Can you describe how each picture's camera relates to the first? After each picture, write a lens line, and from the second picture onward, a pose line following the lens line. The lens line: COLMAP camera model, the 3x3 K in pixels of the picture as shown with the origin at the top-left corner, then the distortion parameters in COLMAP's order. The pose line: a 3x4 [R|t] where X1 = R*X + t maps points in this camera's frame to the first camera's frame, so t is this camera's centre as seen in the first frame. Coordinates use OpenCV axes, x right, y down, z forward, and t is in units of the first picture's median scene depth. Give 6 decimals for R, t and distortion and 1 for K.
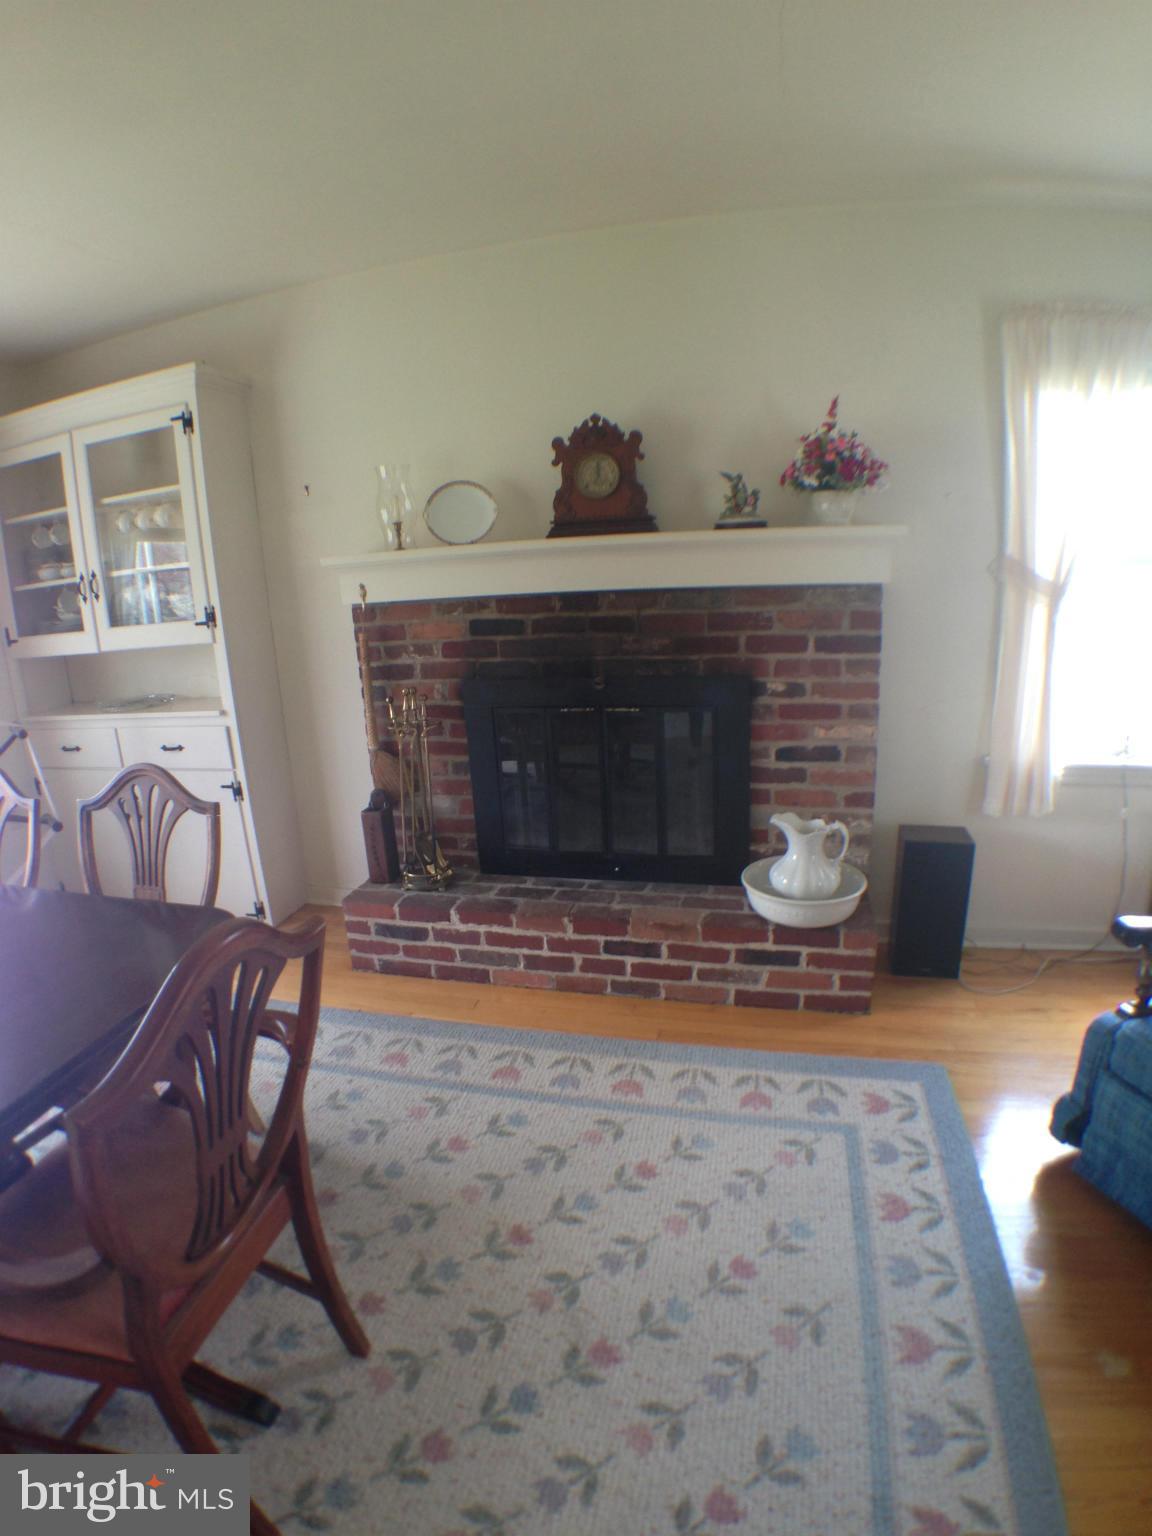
lens RADIAL K [[772.5, 0, 576.0], [0, 772.5, 768.0], [0, 0, 1]] dist [-0.158880, 0.025603]
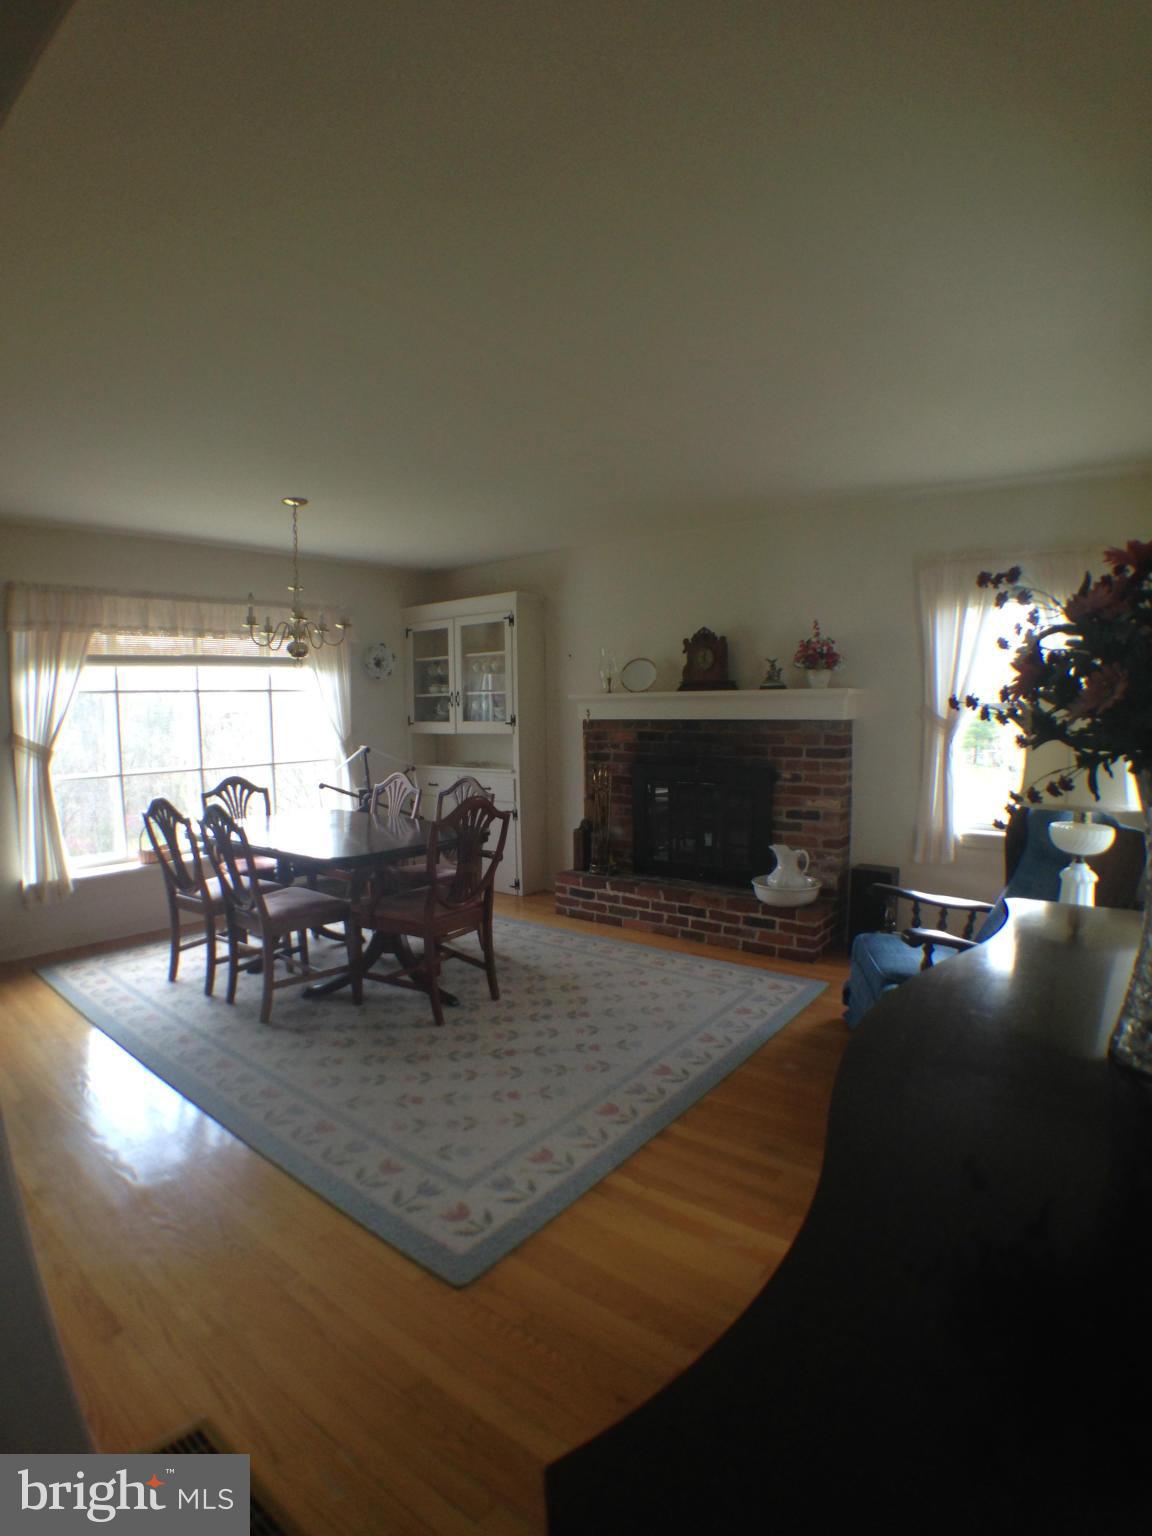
lens RADIAL K [[772.5, 0, 576.0], [0, 772.5, 768.0], [0, 0, 1]] dist [-0.158880, 0.025603]
pose [[0.911292, 0.072632, -0.405304, 0.525386], [-0.140706, 0.979996, -0.140745, 0.193782], [0.386974, 0.185289, 0.903283, -0.799500]]
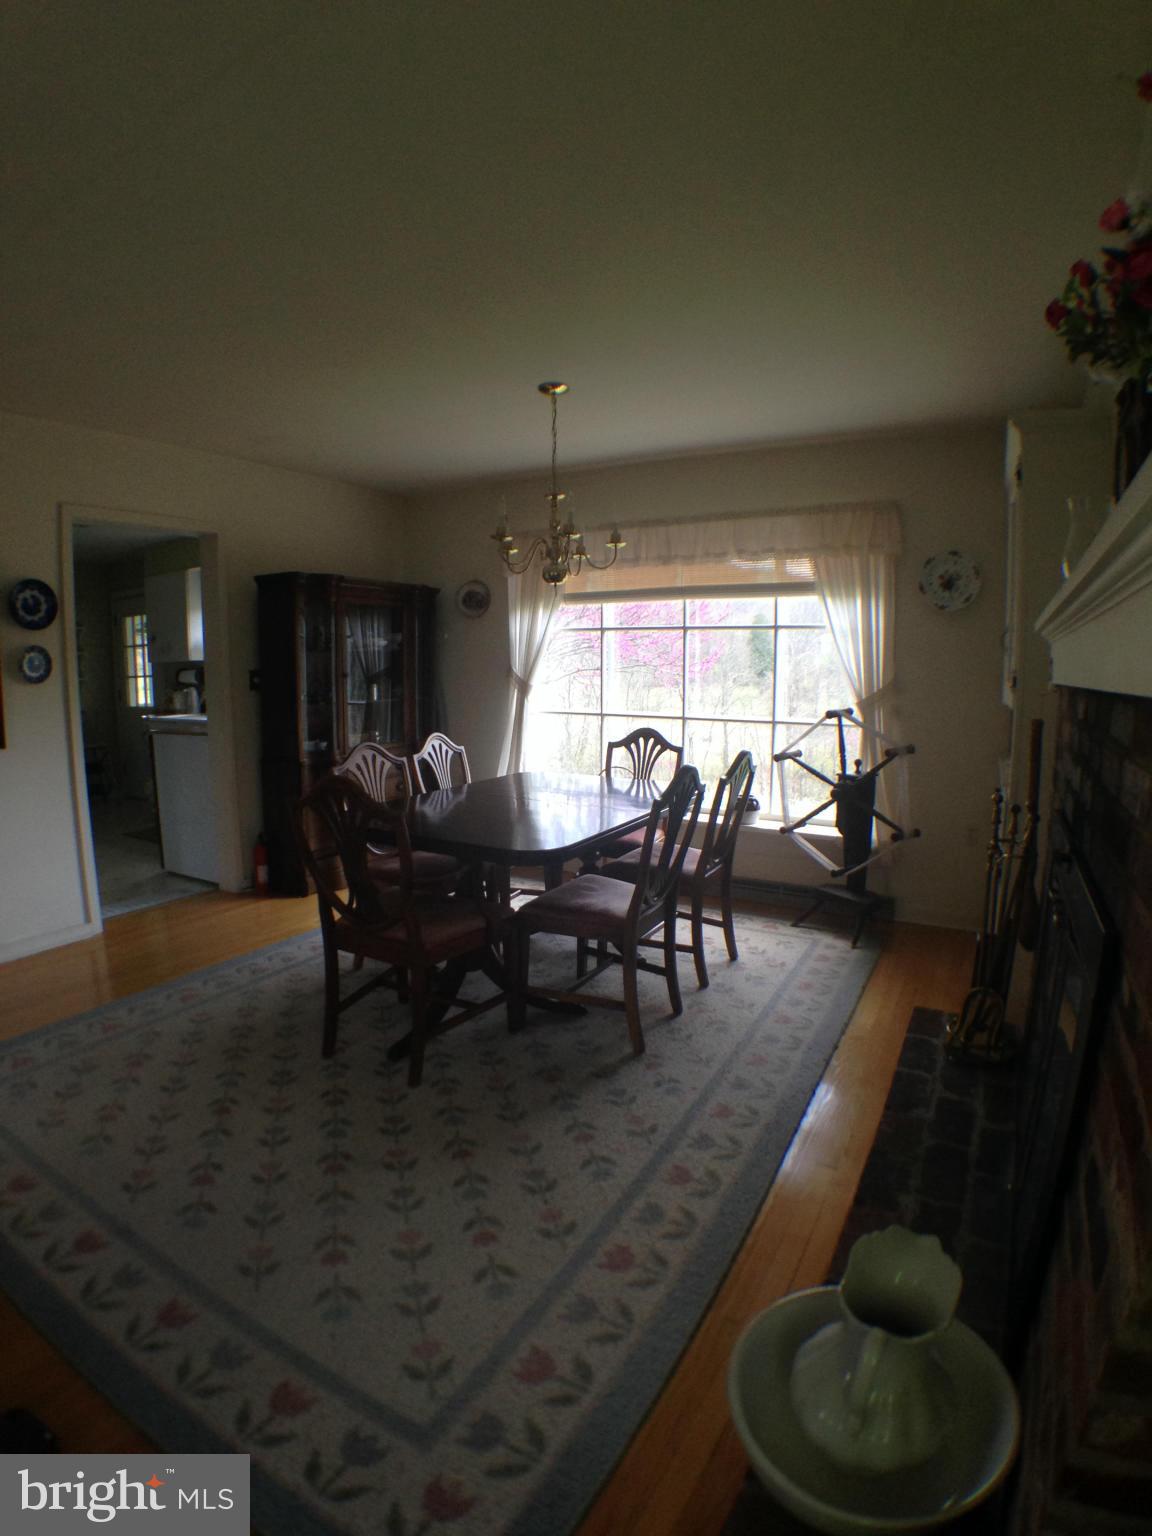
lens RADIAL K [[772.5, 0, 576.0], [0, 772.5, 768.0], [0, 0, 1]] dist [-0.158880, 0.025603]
pose [[-0.272331, 0.181056, -0.945015, 0.600485], [-0.241724, 0.937767, 0.249326, -0.219955], [0.931346, 0.296332, -0.211618, 0.787302]]
